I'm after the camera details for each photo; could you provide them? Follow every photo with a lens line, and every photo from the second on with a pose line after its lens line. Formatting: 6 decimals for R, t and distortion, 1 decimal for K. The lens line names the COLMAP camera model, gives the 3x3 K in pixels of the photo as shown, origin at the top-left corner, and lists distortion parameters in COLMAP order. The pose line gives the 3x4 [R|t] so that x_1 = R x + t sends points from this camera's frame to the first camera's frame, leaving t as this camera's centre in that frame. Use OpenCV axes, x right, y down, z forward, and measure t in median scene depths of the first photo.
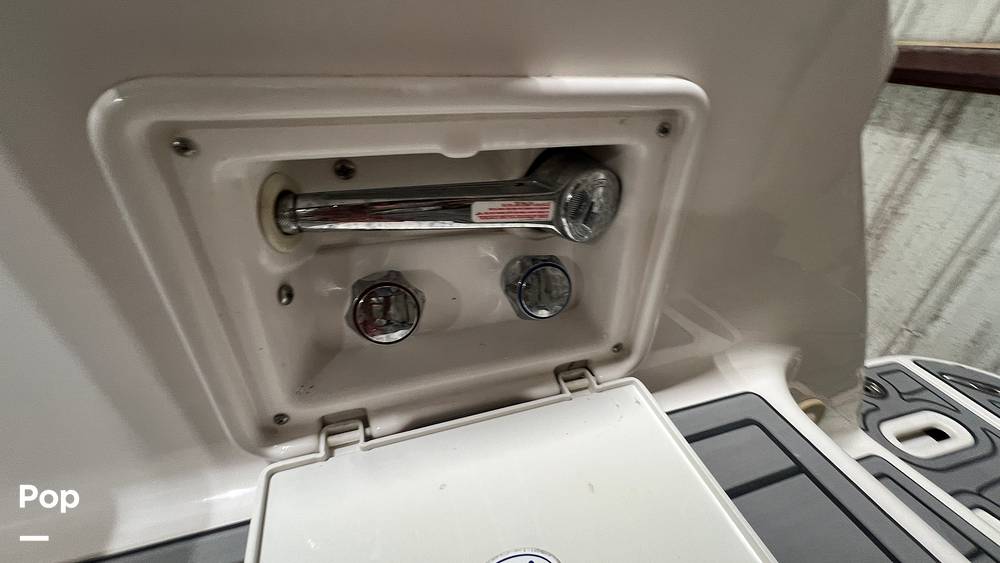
lens RADIAL K [[401.5, 0, 498.5], [0, 401.5, 284.1], [0, 0, 1]] dist [-0.001606, -0.000117]
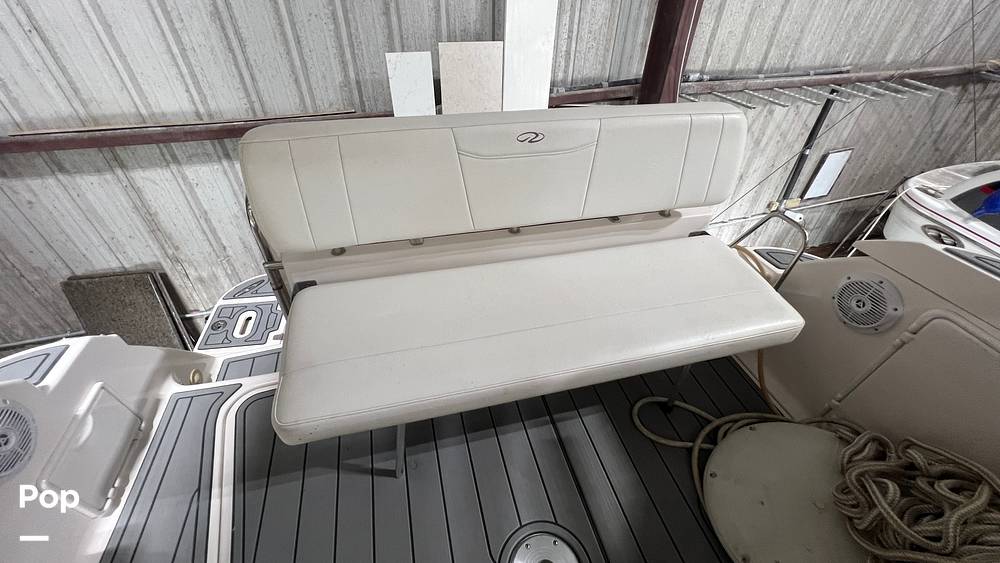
lens RADIAL K [[401.1, 0, 500.2], [0, 401.1, 284.1], [0, 0, 1]] dist [0.000643, -0.000104]
pose [[0.063557, -0.669550, 0.740043, -0.453848], [0.500598, 0.662892, 0.556755, -0.332245], [-0.863344, 0.335078, 0.377306, -1.191251]]
